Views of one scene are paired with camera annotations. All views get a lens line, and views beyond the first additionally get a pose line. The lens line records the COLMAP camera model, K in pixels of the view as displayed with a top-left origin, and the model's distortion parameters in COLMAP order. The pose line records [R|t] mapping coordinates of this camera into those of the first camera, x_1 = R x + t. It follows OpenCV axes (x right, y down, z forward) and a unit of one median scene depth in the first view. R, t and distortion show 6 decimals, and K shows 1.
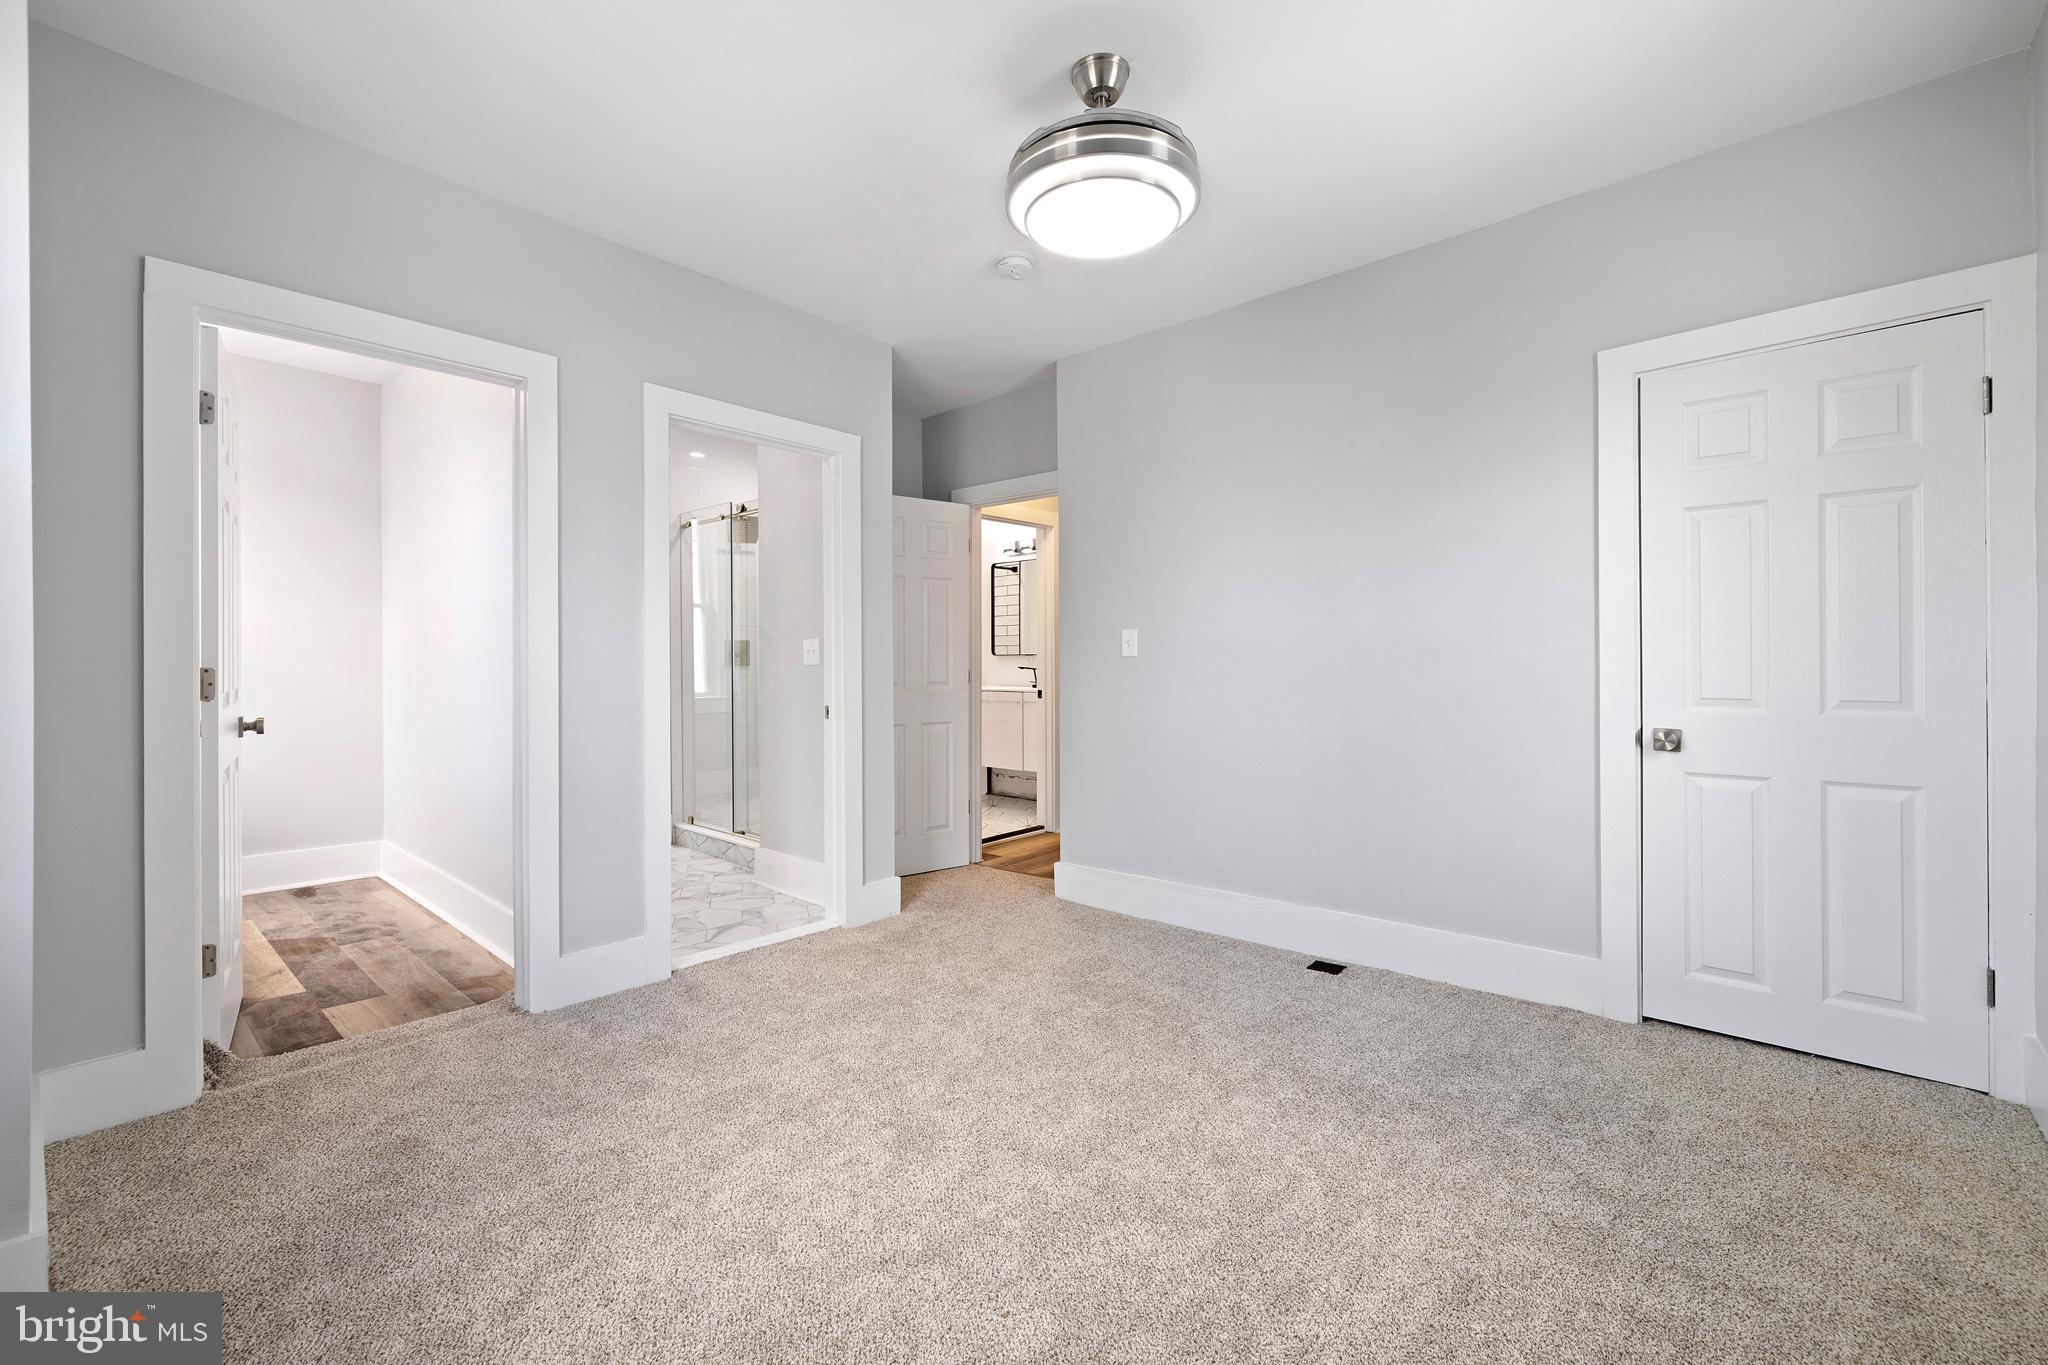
lens RADIAL K [[882.6, 0, 1025.3], [0, 882.6, 671.6], [0, 0, 1]] dist [-0.000818, -0.000551]
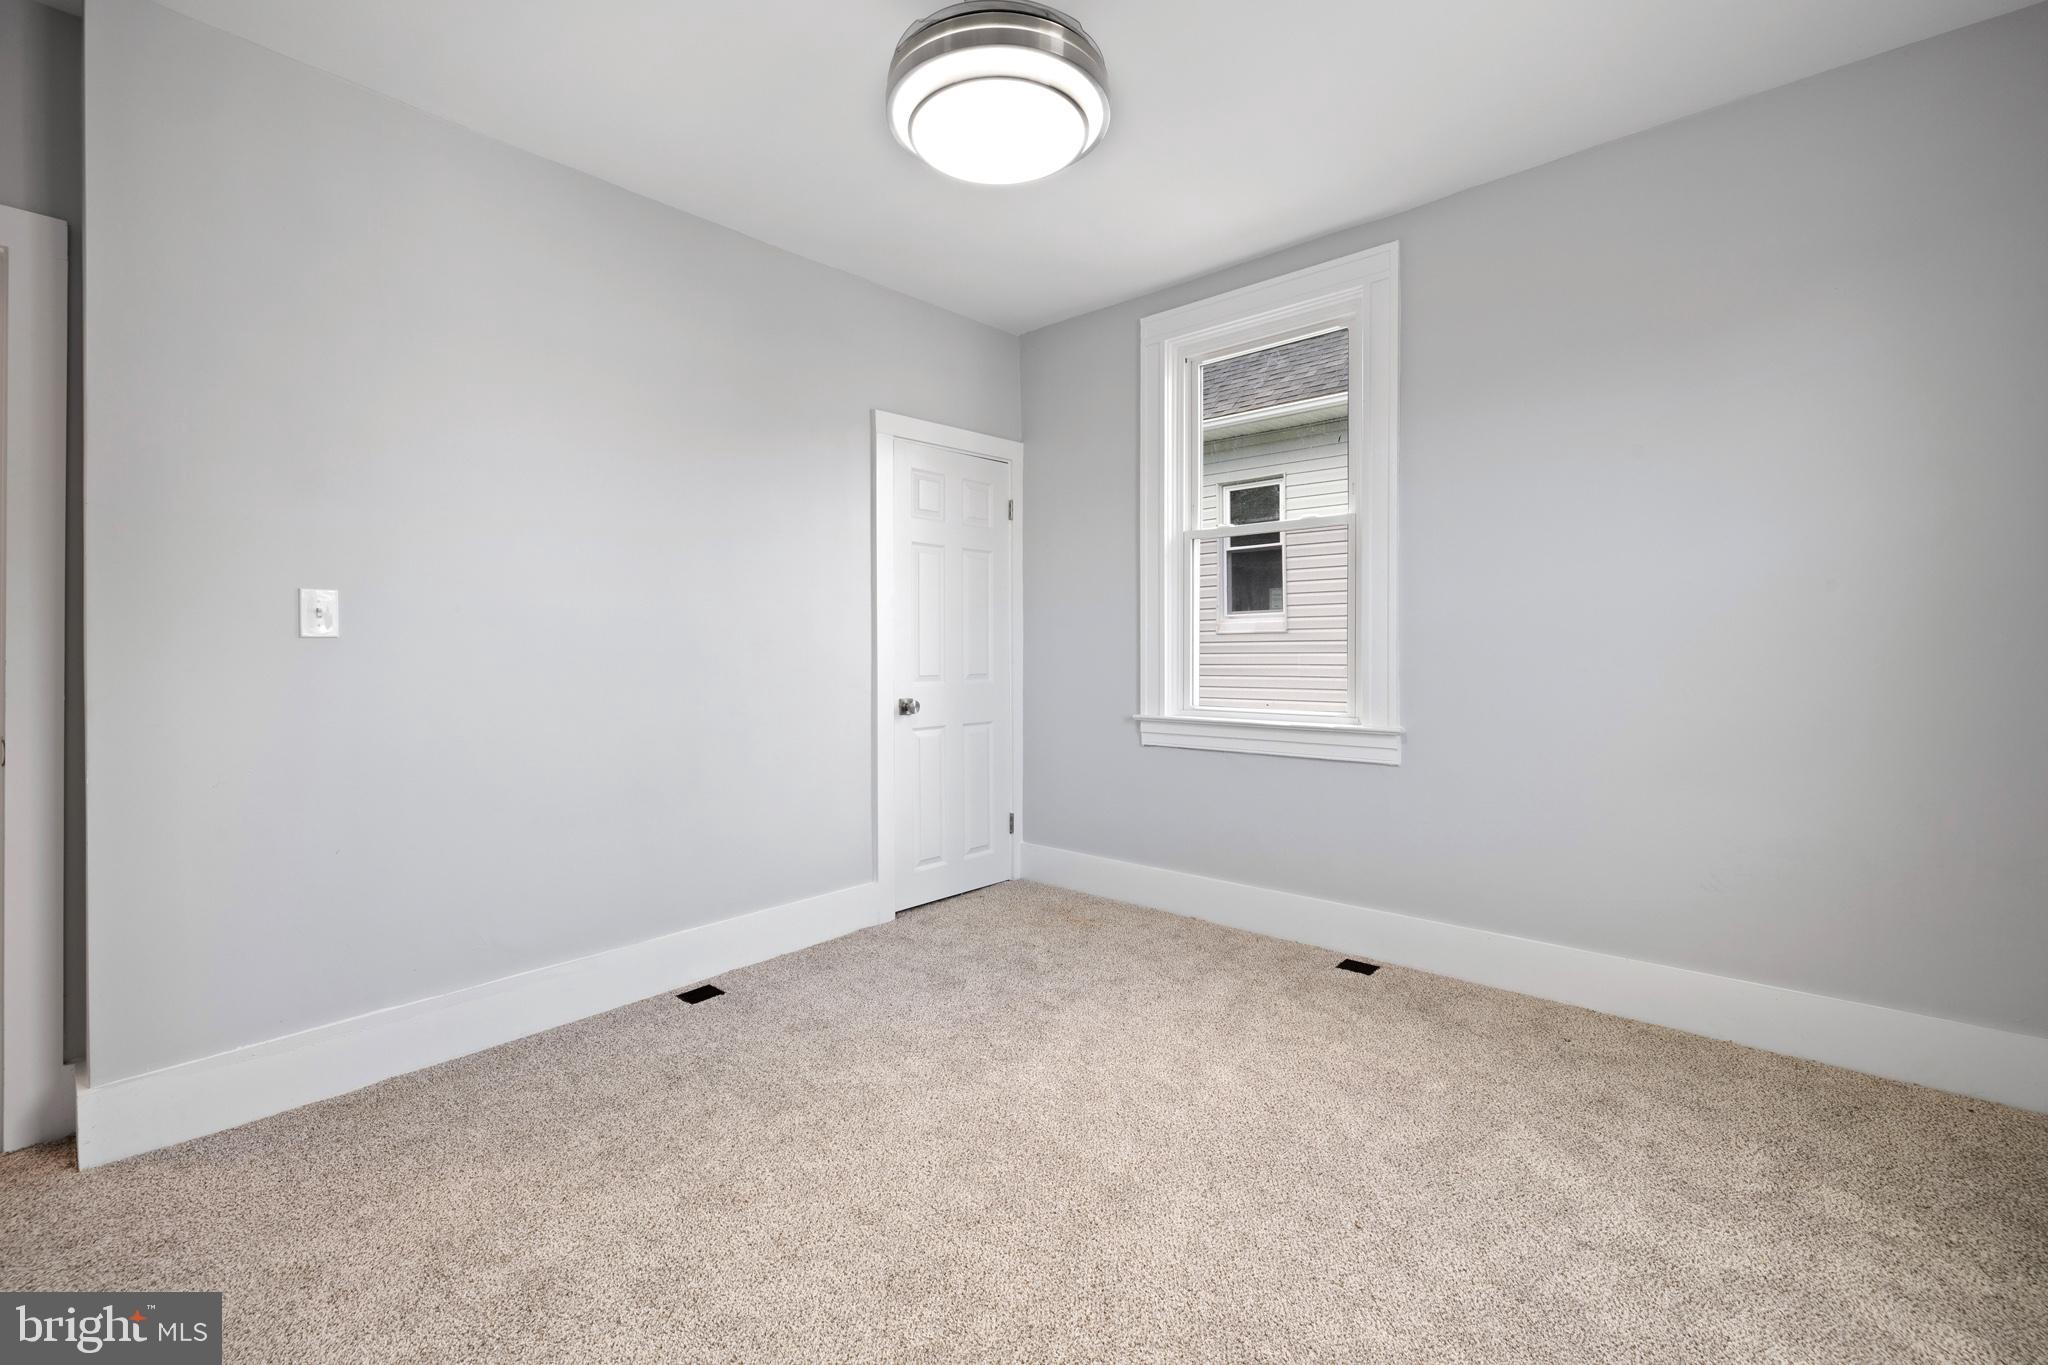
lens RADIAL K [[882.6, 0, 1017.0], [0, 882.6, 665.6], [0, 0, 1]] dist [-0.000818, -0.000551]
pose [[-0.014136, -0.012569, 0.999821, -0.628207], [0.008256, 0.999885, 0.012687, -0.003562], [-0.999866, 0.008434, -0.014031, 0.797631]]
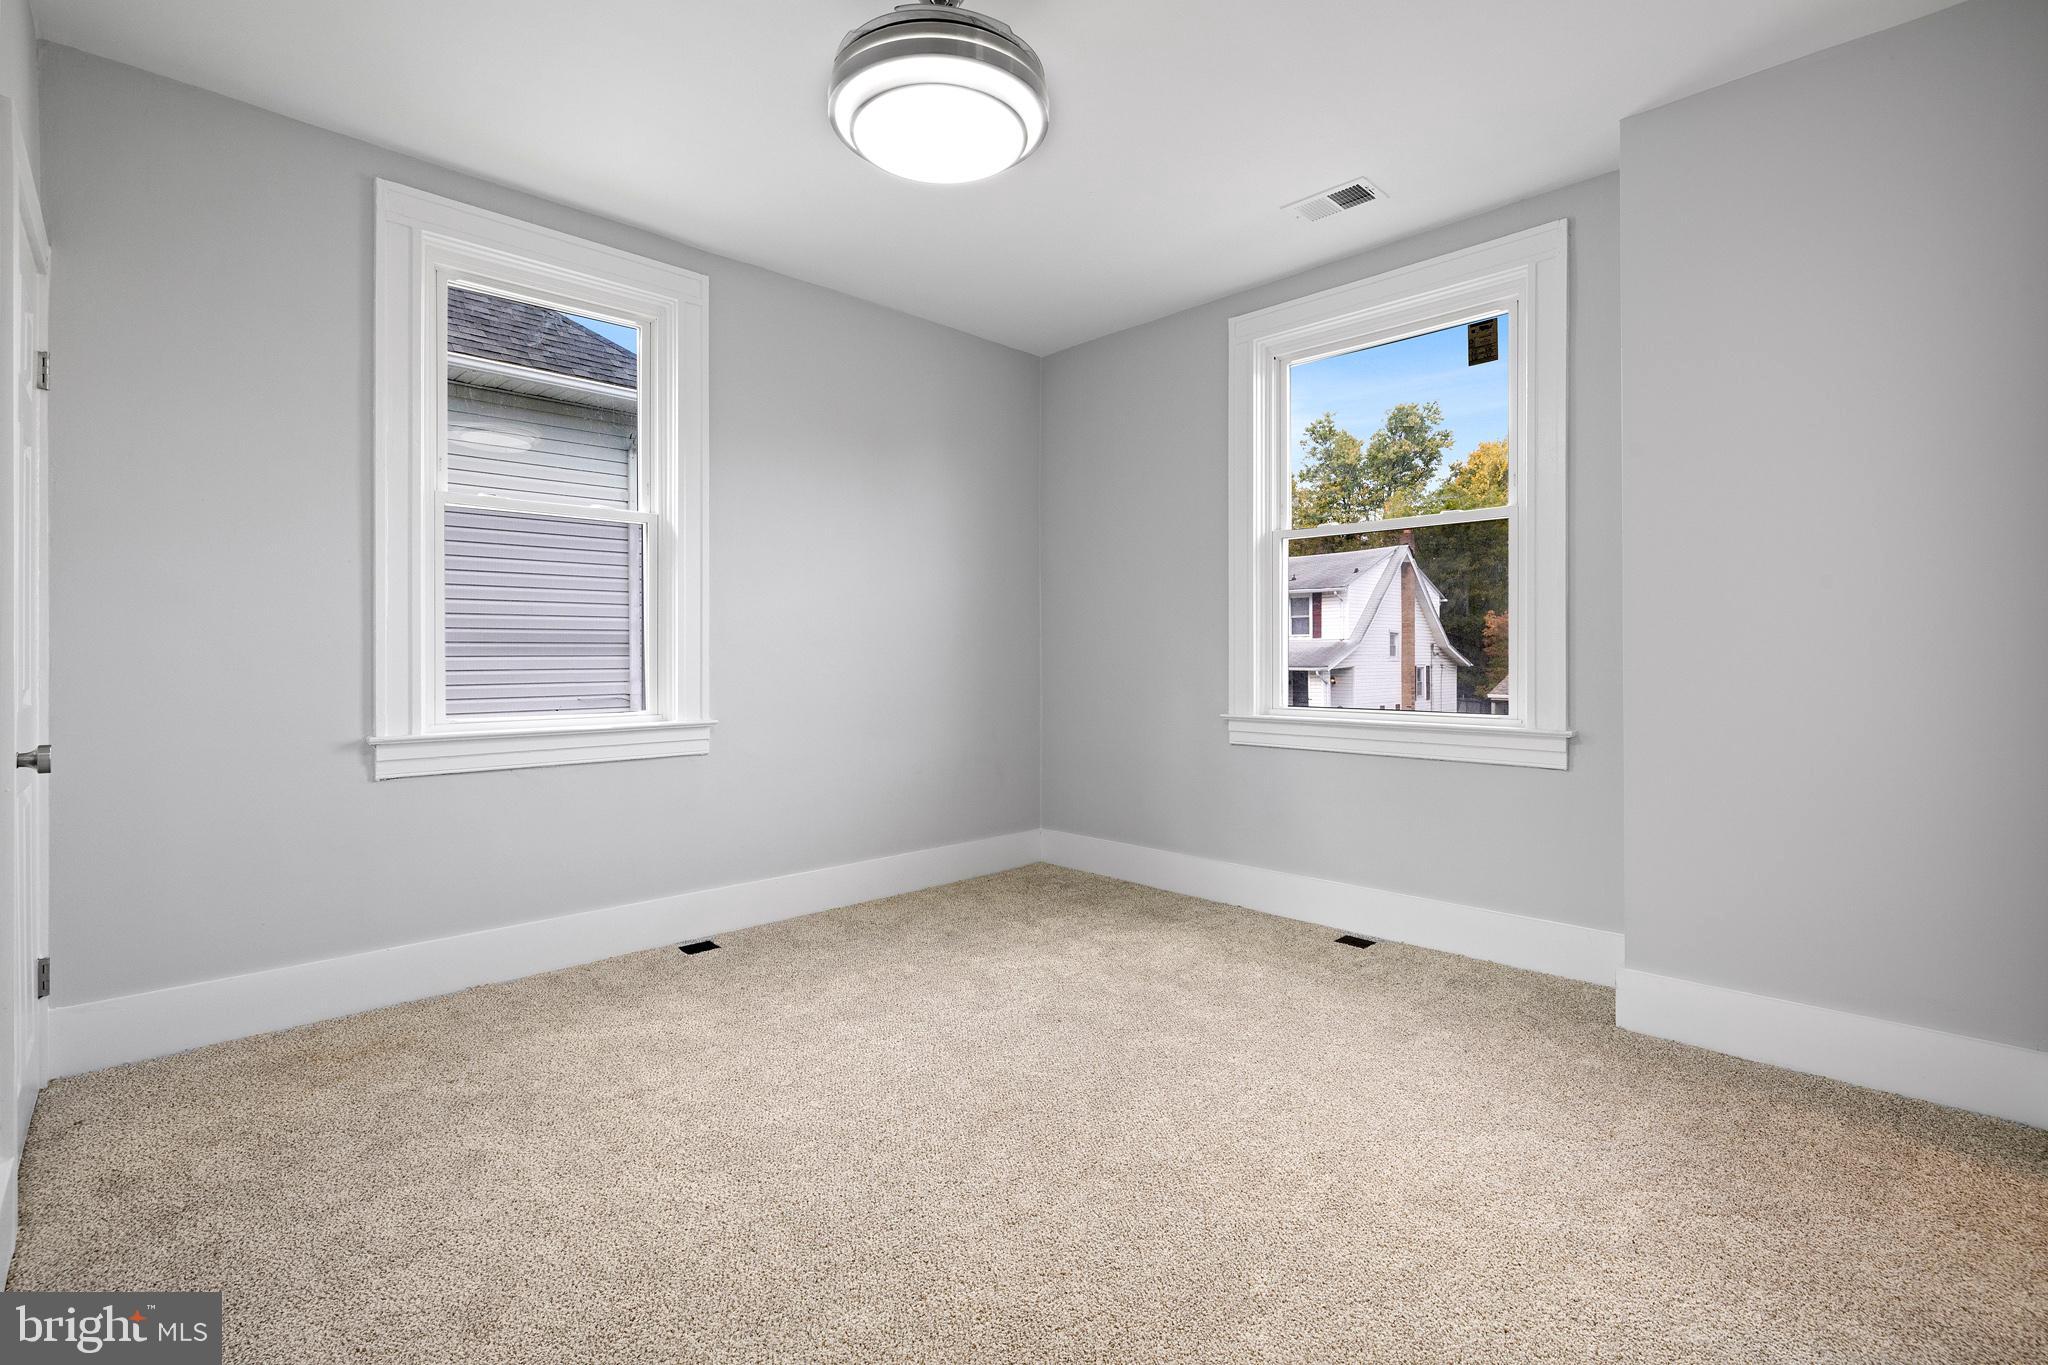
lens RADIAL K [[928.1, 0, 1016.1], [0, 928.1, 670.4], [0, 0, 1]] dist [0.002113, 0.000137]
pose [[-0.998441, 0.002661, 0.055755, -0.030035], [0.003751, 0.999804, 0.019457, 0.001522], [-0.055692, 0.019636, -0.998255, 1.547450]]
